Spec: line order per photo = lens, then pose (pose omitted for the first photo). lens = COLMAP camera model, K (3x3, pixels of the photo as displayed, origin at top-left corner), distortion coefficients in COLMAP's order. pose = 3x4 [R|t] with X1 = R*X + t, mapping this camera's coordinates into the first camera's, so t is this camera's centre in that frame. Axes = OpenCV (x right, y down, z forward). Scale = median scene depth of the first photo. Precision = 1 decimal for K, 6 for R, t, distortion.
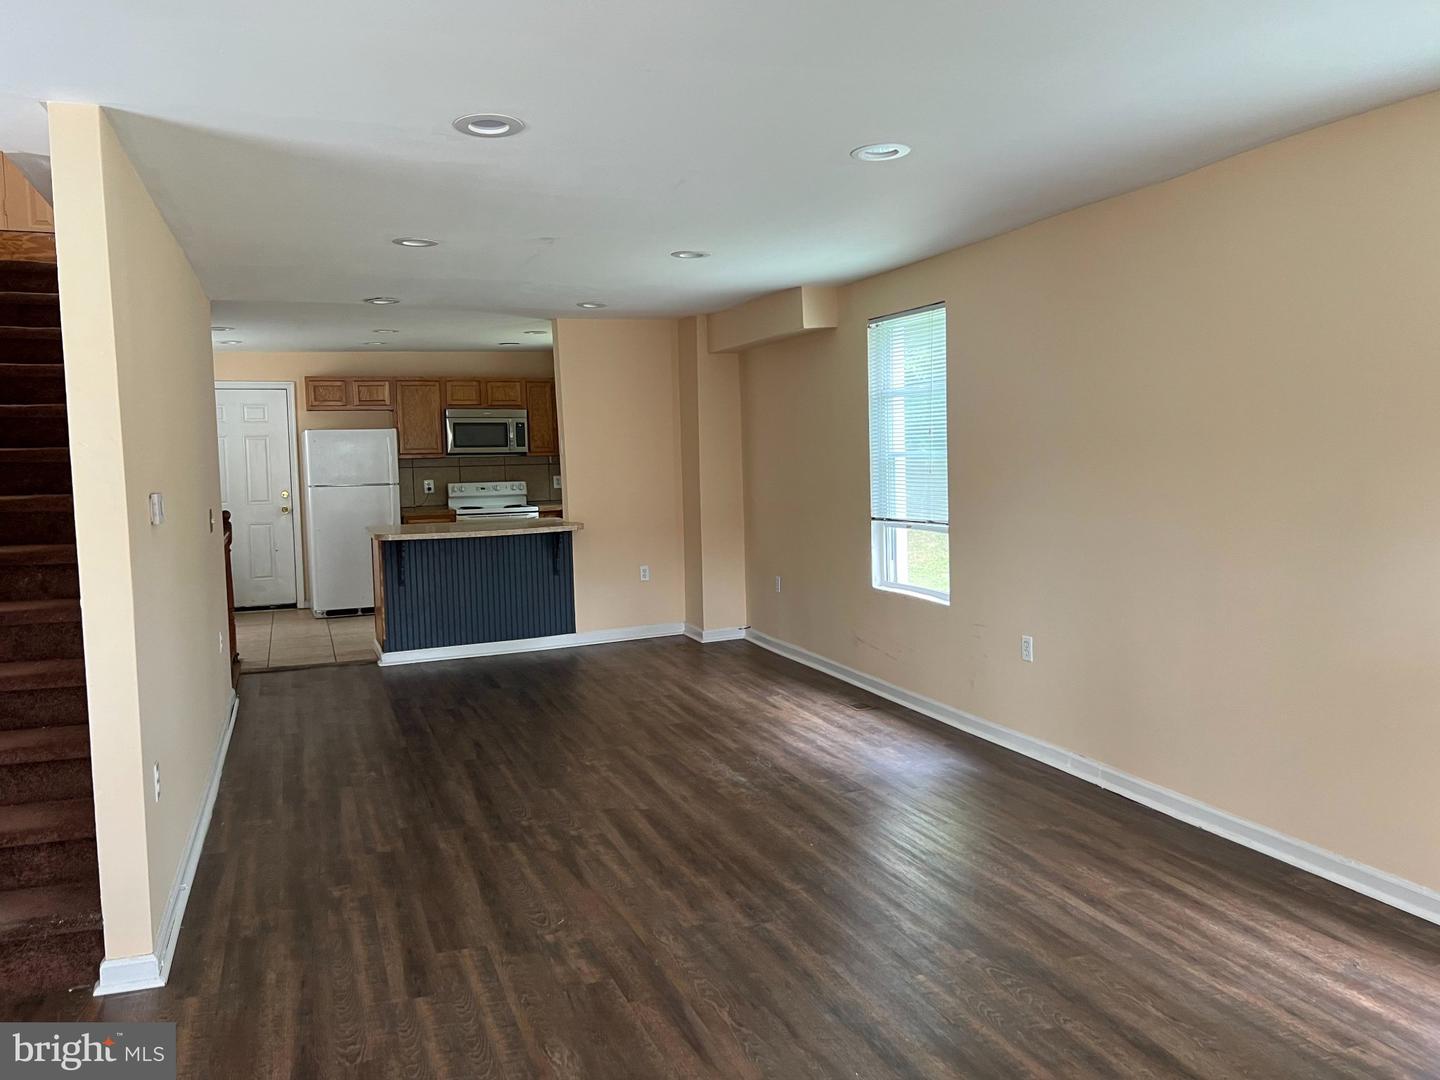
lens RADIAL K [[1096.7, 0, 713.7], [0, 1096.7, 541.6], [0, 0, 1]] dist [0.049092, -0.044453]
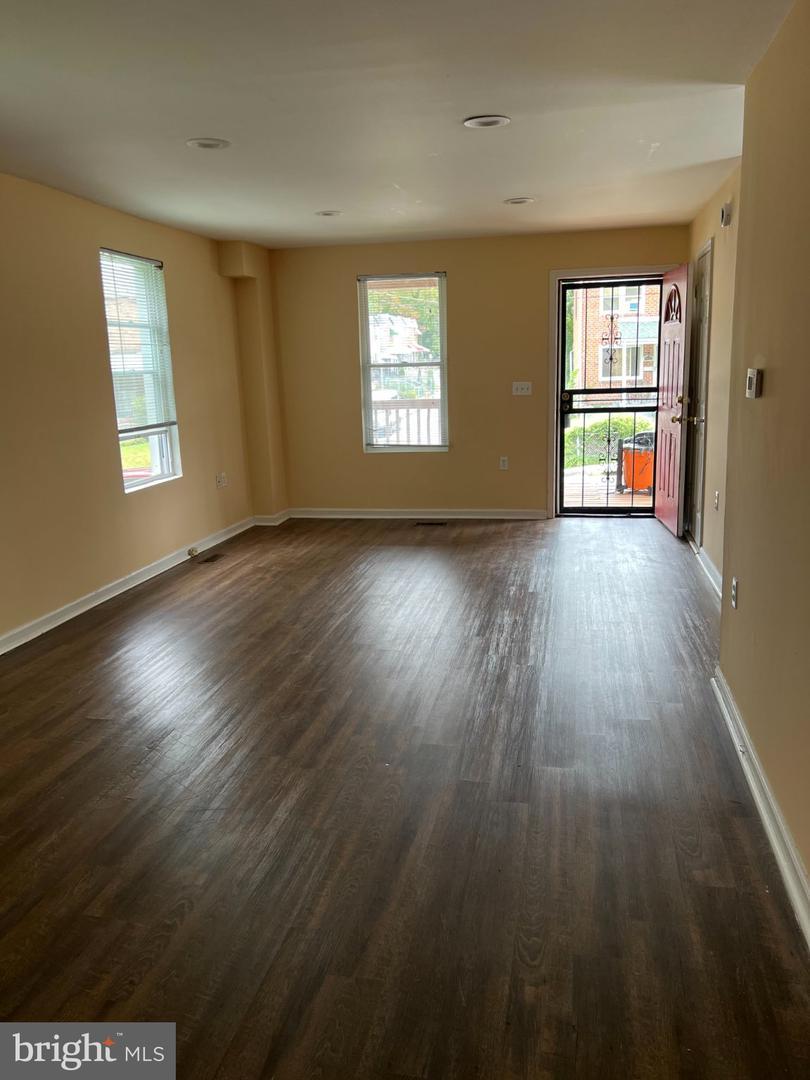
lens RADIAL K [[822.5, 0, 401.9], [0, 822.5, 535.5], [0, 0, 1]] dist [0.049092, -0.044453]
pose [[-0.841149, -0.061229, 0.537327, -0.719255], [0.095255, 0.961262, 0.258652, -0.143871], [-0.532349, 0.268748, -0.802732, 2.047841]]
